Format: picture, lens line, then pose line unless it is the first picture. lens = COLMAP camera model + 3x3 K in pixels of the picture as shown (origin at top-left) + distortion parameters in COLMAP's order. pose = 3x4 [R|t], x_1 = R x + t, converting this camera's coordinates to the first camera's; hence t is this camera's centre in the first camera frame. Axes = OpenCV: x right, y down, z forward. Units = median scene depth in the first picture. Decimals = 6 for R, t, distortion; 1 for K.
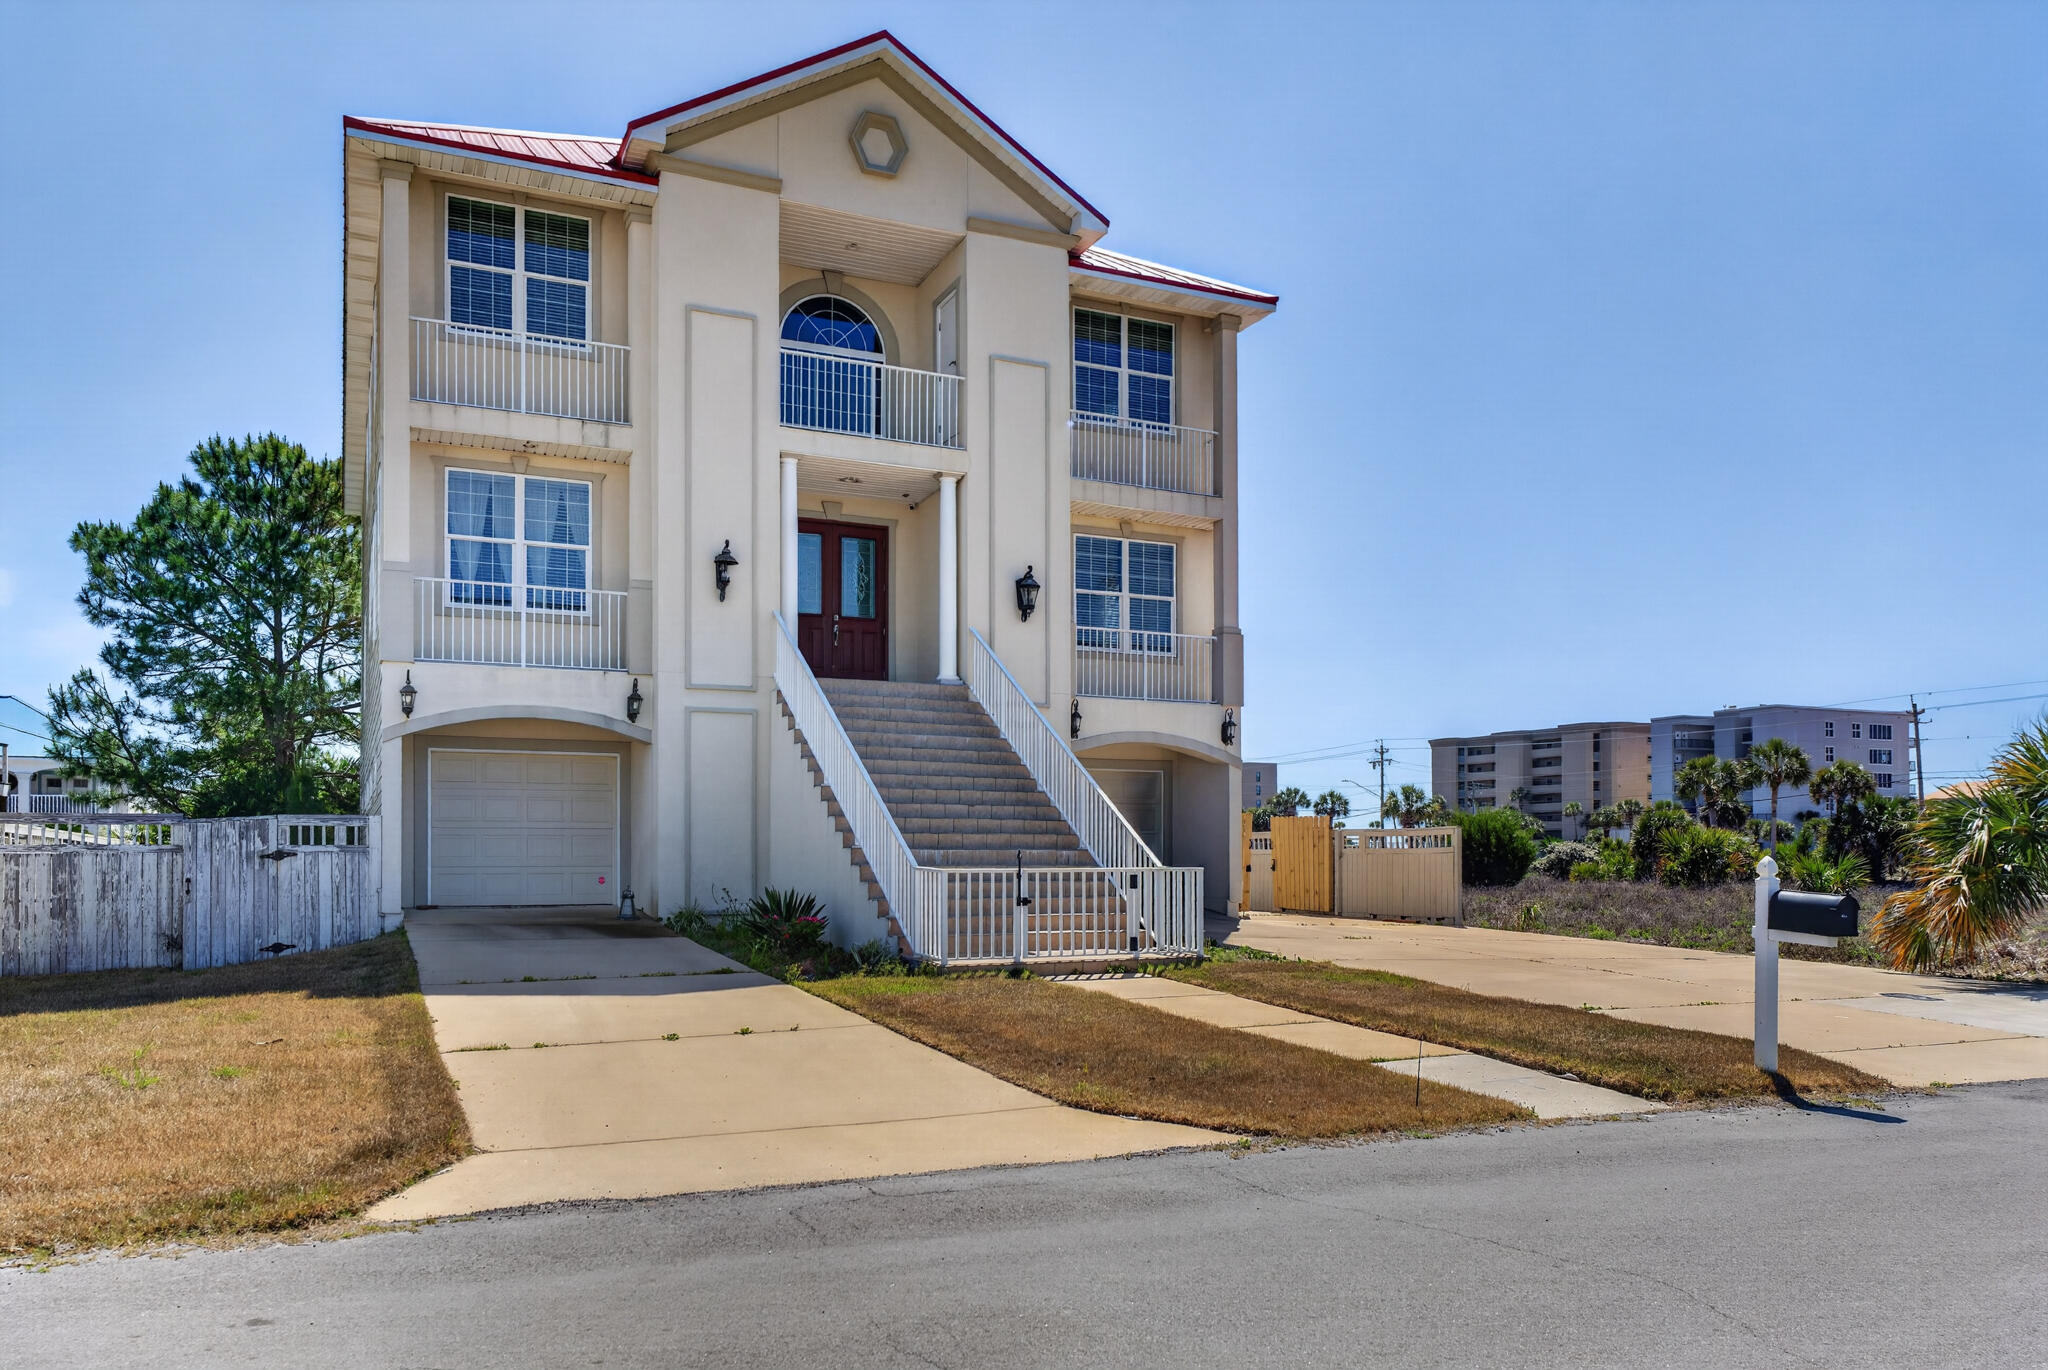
lens RADIAL K [[1457.9, 0, 1015.6], [0, 1457.9, 829.7], [0, 0, 1]] dist [-0.003046, -0.007923]
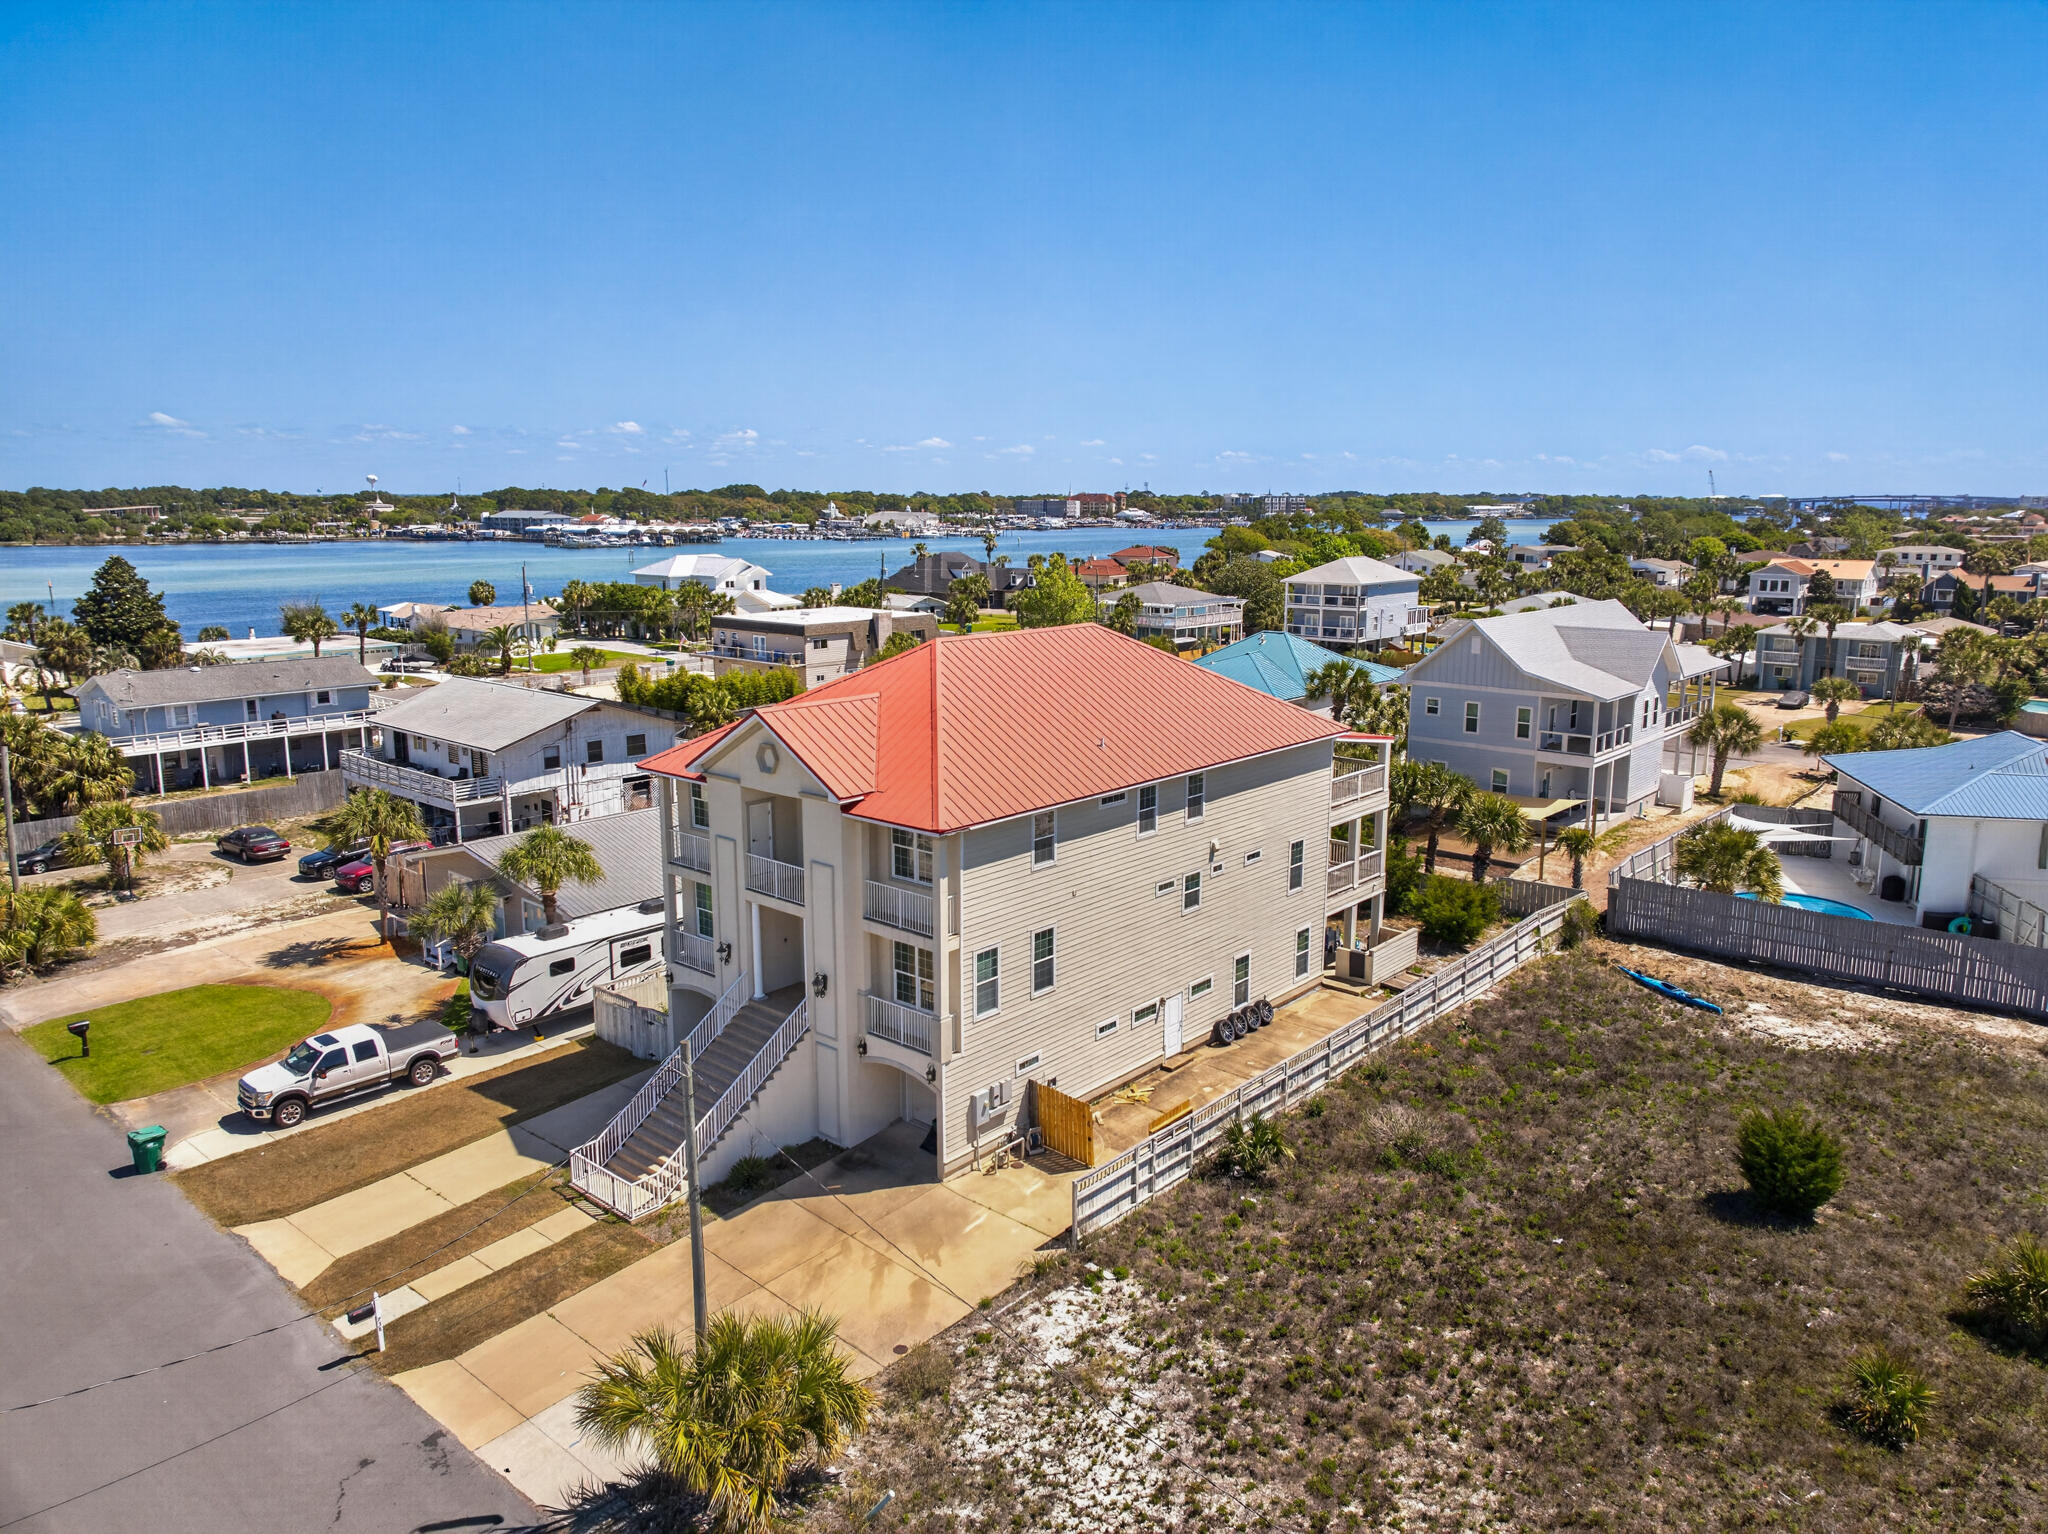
lens RADIAL K [[1398.5, 0, 1033.5], [0, 1398.5, 763.7], [0, 0, 1]] dist [0.006430, -0.014224]
pose [[0.413449, 0.170130, -0.894492, 1.794425], [0.020579, 0.980392, 0.195980, -0.835310], [0.910295, -0.099435, 0.401841, 0.555432]]
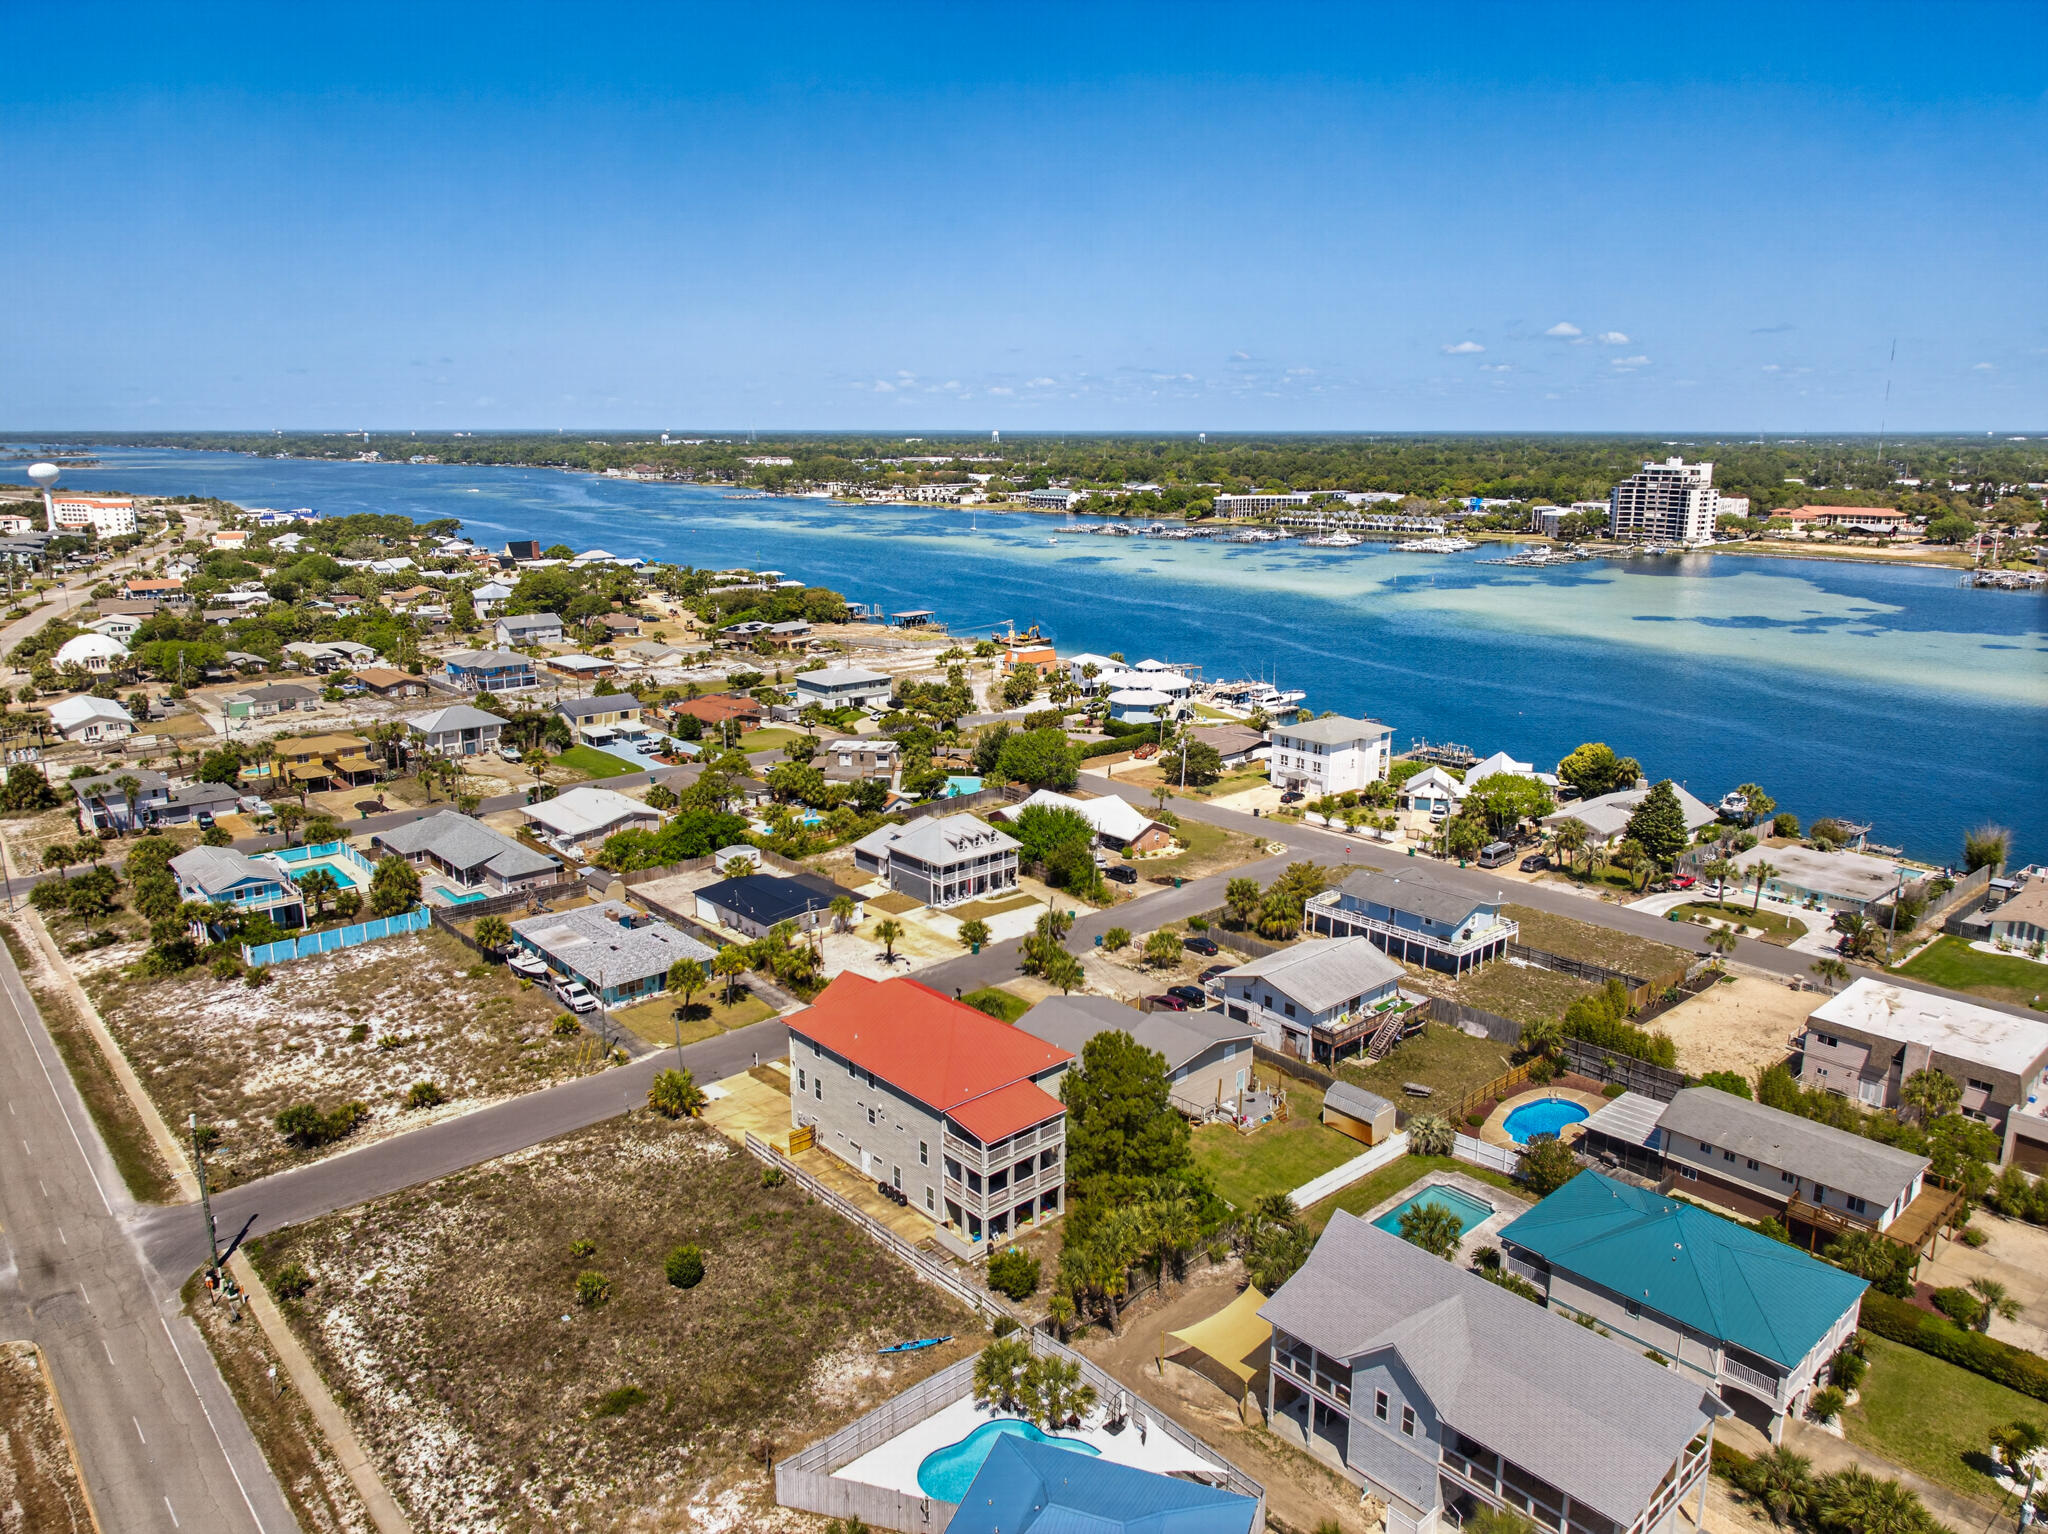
lens RADIAL K [[1398.5, 0, 1026.9], [0, 1398.5, 753.5], [0, 0, 1]] dist [0.006430, -0.014224]
pose [[-0.952663, 0.066747, -0.296611, 0.870342], [0.005198, 0.979036, 0.203620, -2.635374], [0.303984, 0.192439, -0.933039, 6.554822]]
